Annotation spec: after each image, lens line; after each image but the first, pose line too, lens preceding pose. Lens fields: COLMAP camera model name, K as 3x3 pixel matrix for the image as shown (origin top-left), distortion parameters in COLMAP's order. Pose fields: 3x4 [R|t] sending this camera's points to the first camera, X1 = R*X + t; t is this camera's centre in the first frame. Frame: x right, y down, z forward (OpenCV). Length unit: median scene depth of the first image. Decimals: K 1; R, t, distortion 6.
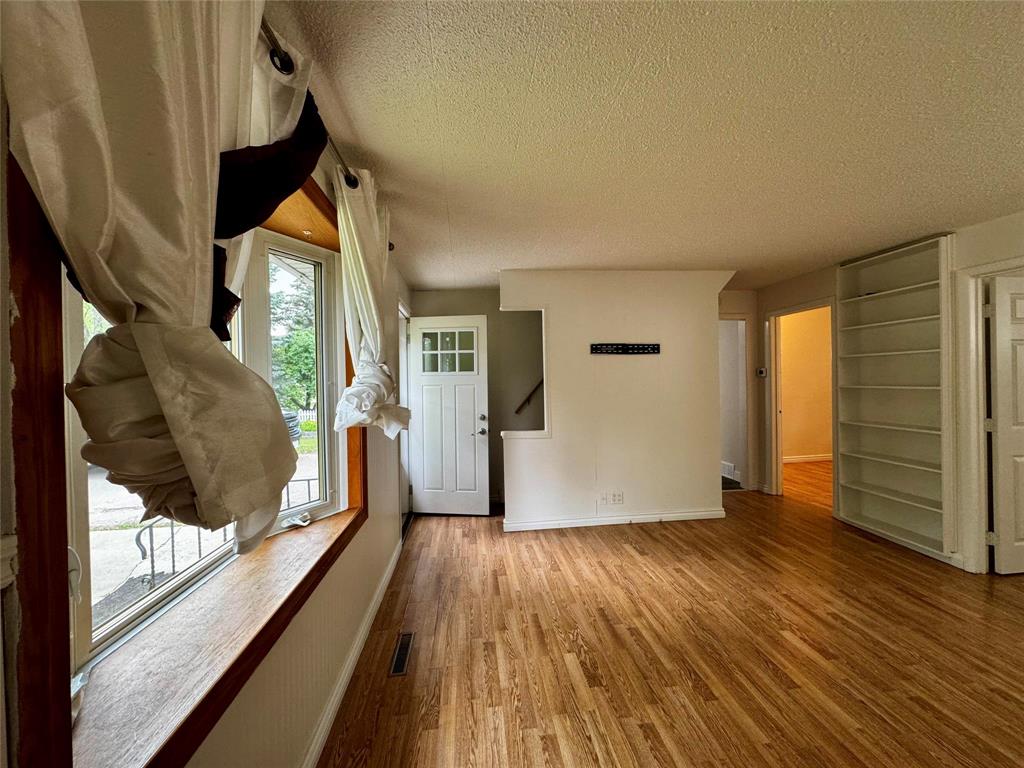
lens RADIAL K [[408.1, 0, 513.3], [0, 408.1, 382.2], [0, 0, 1]] dist [-0.002845, 0.000492]
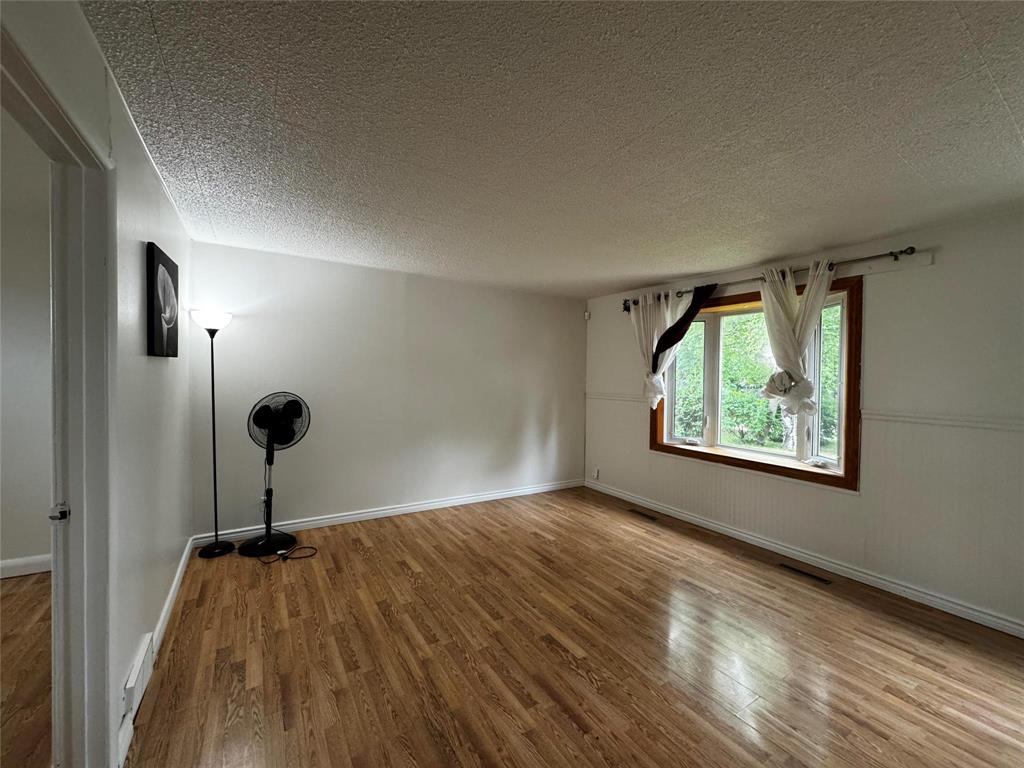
lens RADIAL K [[408.1, 0, 514.0], [0, 408.1, 383.8], [0, 0, 1]] dist [-0.002845, 0.000492]
pose [[-0.897954, 0.007843, -0.440020, 0.882358], [-0.004975, 0.999596, 0.027971, -0.023025], [0.440062, 0.027306, -0.897552, 1.275095]]
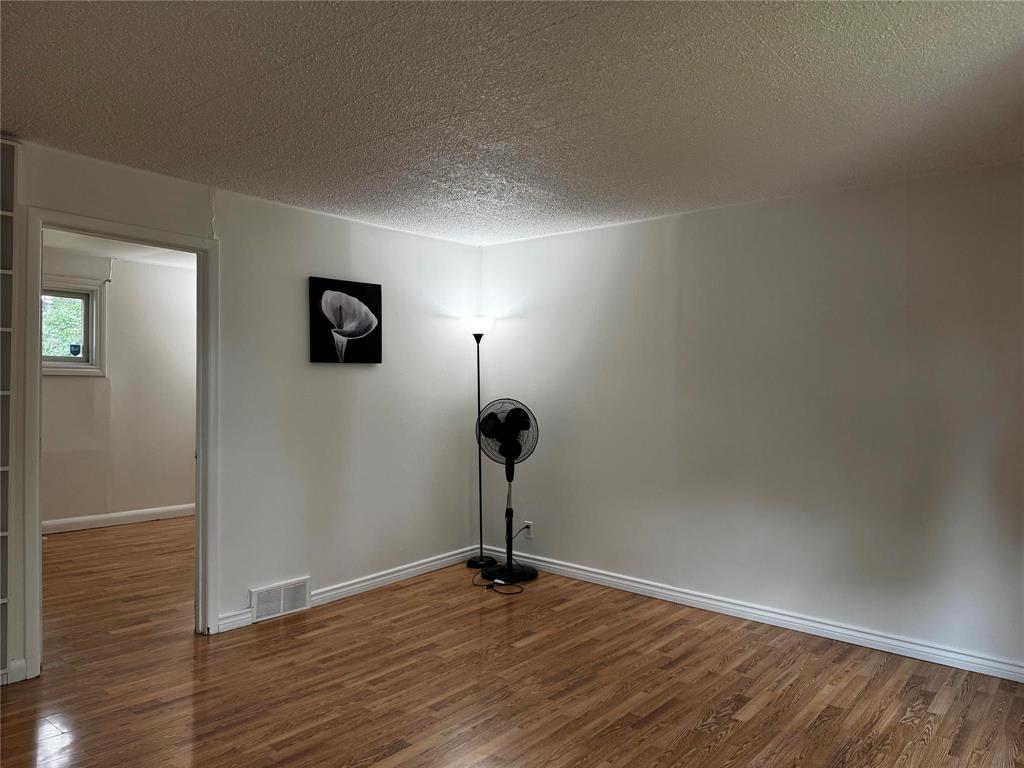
lens RADIAL K [[719.8, 0, 509.1], [0, 719.8, 385.2], [0, 0, 1]] dist [0.052042, -0.068822]
pose [[-0.690050, 0.008739, 0.723709, -0.224630], [0.002984, 0.999953, -0.009230, 0.014976], [-0.723756, -0.004210, -0.690044, 1.186025]]
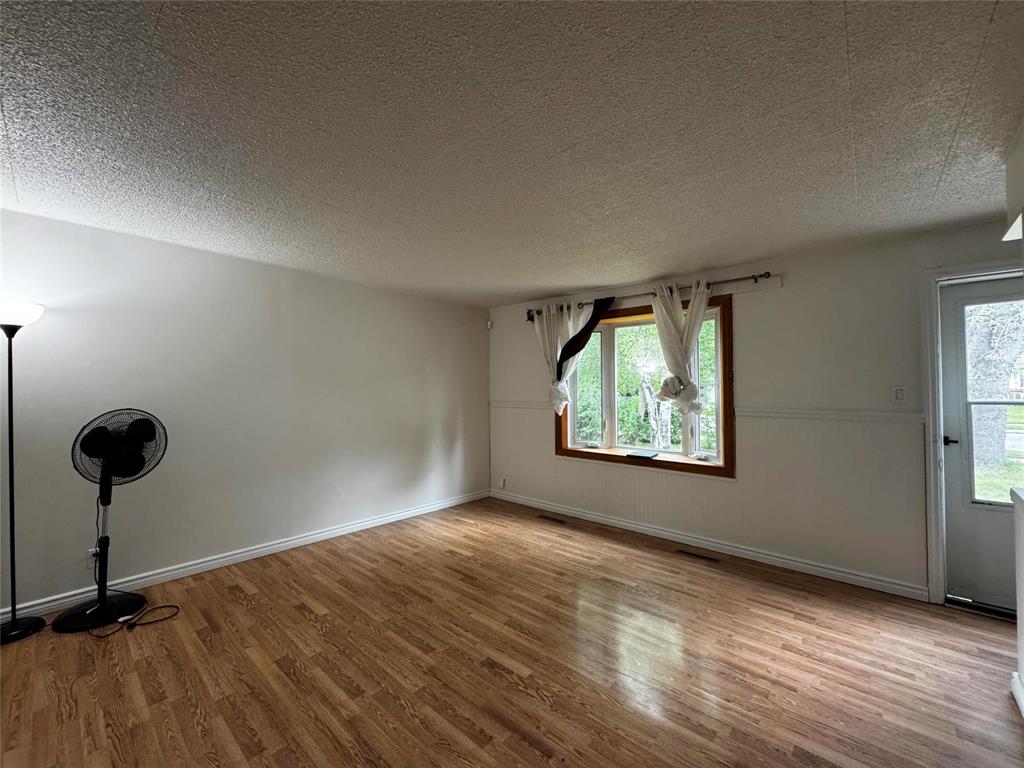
lens RADIAL K [[408.1, 0, 514.1], [0, 408.1, 383.4], [0, 0, 1]] dist [-0.002845, 0.000492]
pose [[-0.737559, 0.005292, -0.675262, 0.934275], [0.010013, 0.999945, -0.003099, -0.009836], [0.675208, -0.009047, -0.737572, 1.193860]]
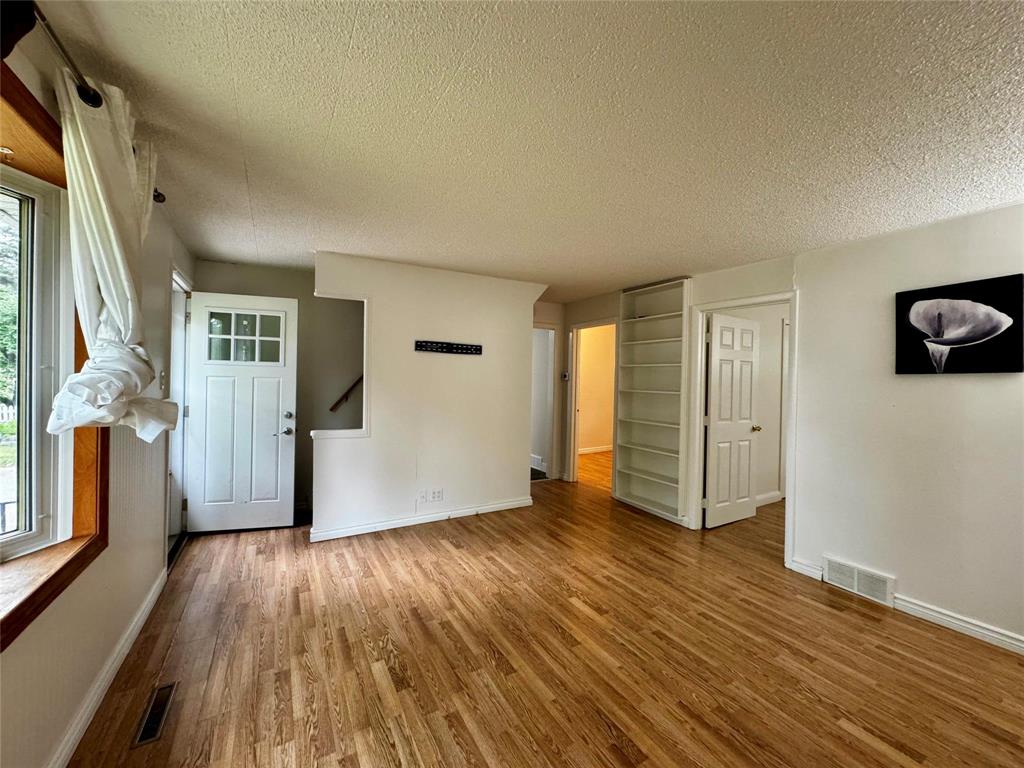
lens RADIAL K [[408.1, 0, 513.6], [0, 408.1, 382.2], [0, 0, 1]] dist [-0.002845, 0.000492]
pose [[0.914521, 0.032595, 0.403224, 0.015576], [-0.034285, 0.999408, -0.003028, 0.001849], [-0.403083, -0.011055, 0.915096, 0.003462]]
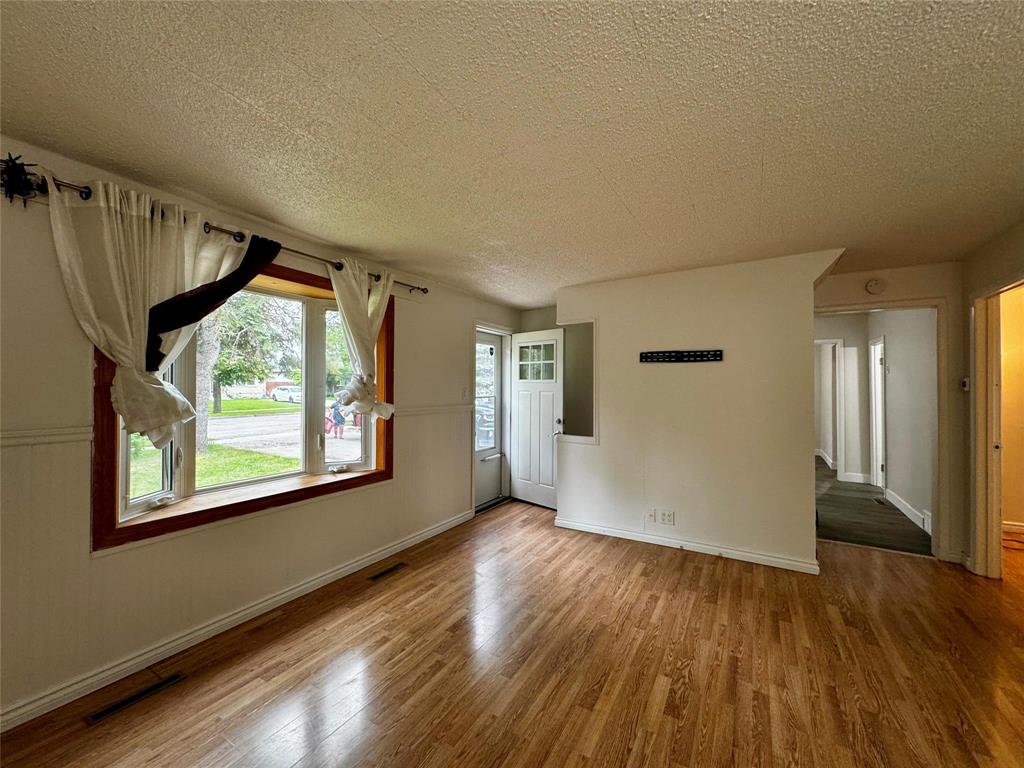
lens RADIAL K [[408.1, 0, 511.9], [0, 408.1, 384.5], [0, 0, 1]] dist [-0.002845, 0.000492]
pose [[0.797205, 0.016803, -0.603475, 0.675554], [-0.019725, 0.999804, 0.001781, -0.016596], [0.603386, 0.010483, 0.797380, 0.059666]]
